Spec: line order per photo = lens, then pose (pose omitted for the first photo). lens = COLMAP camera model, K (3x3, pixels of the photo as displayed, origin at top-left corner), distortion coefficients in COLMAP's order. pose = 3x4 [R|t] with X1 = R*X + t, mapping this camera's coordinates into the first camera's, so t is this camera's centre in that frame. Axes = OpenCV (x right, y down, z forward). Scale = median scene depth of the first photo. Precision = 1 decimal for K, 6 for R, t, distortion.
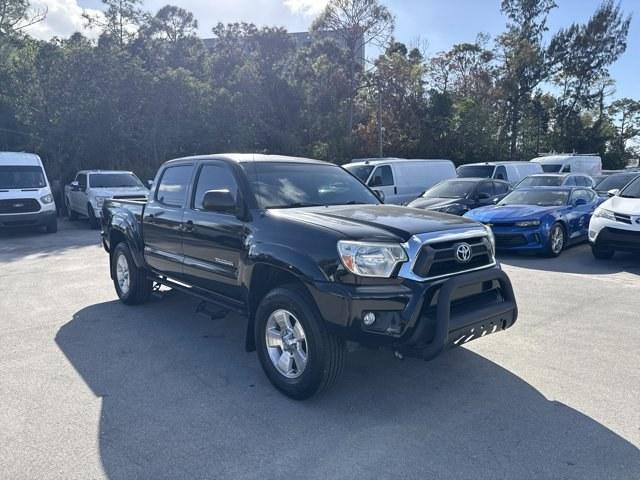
lens RADIAL K [[456.5, 0, 326.0], [0, 456.5, 230.3], [0, 0, 1]] dist [0.032043, -0.042576]
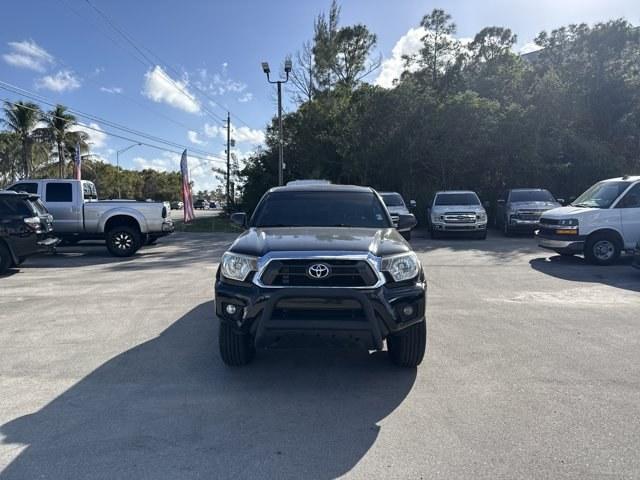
lens RADIAL K [[456.5, 0, 326.3], [0, 456.5, 237.9], [0, 0, 1]] dist [0.032043, -0.042576]
pose [[0.745667, 0.056196, -0.663945, 0.158904], [-0.068652, 0.997614, 0.007336, -0.006541], [0.662773, 0.040111, 0.747746, 0.021868]]
